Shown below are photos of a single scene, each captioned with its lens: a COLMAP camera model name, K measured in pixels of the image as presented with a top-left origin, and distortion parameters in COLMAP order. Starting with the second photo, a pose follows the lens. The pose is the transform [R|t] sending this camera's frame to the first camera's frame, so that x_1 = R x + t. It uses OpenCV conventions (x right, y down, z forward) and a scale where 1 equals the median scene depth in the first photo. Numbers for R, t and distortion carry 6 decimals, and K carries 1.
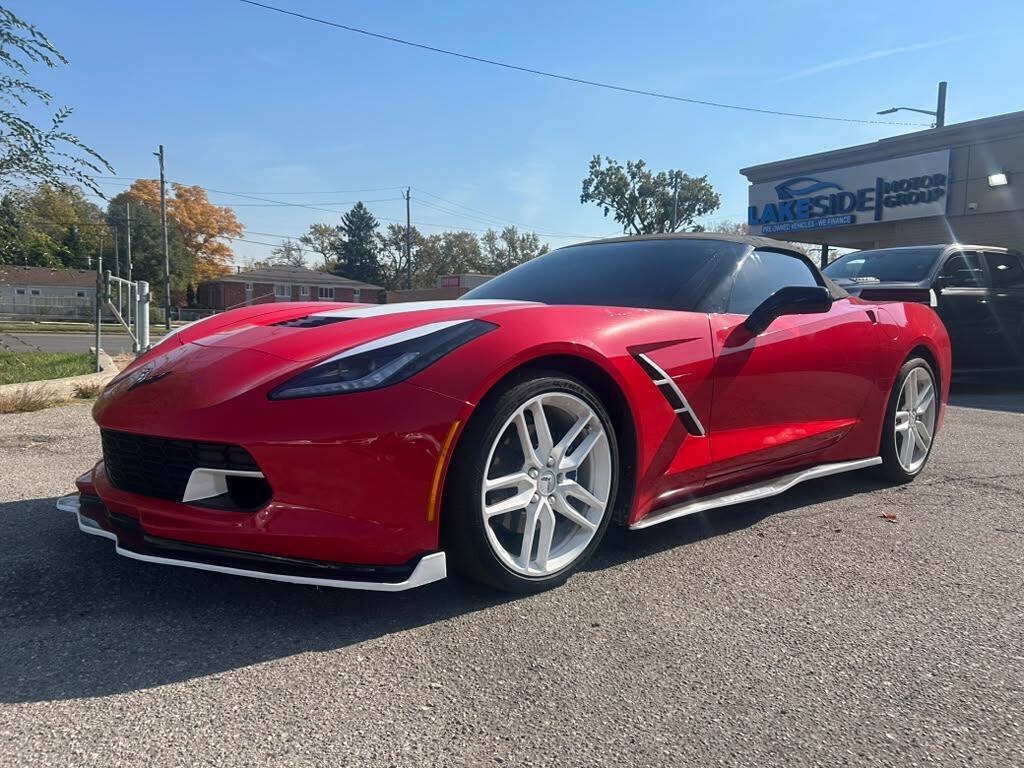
lens RADIAL K [[820.5, 0, 512.1], [0, 820.5, 390.8], [0, 0, 1]] dist [0.053121, -0.063105]
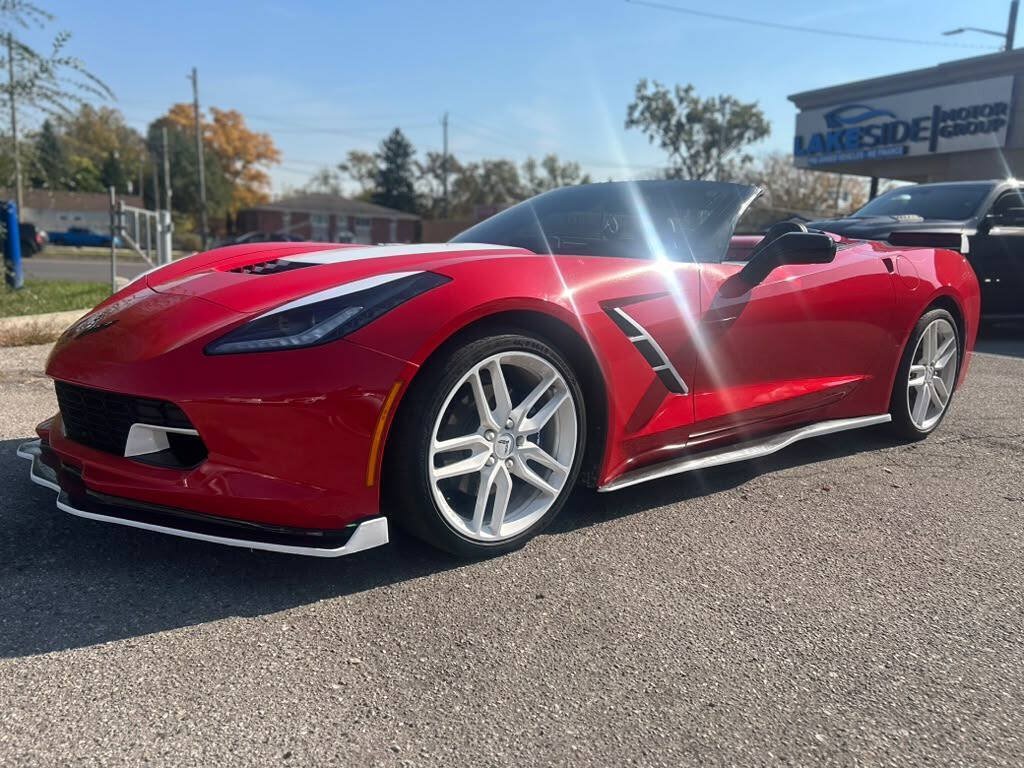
lens RADIAL K [[820.5, 0, 505.1], [0, 820.5, 403.7], [0, 0, 1]] dist [0.053121, -0.063105]
pose [[0.998423, 0.022680, -0.051347, 0.087563], [-0.017614, 0.995122, 0.097066, -0.027210], [0.053298, -0.096009, 0.993953, 0.054601]]
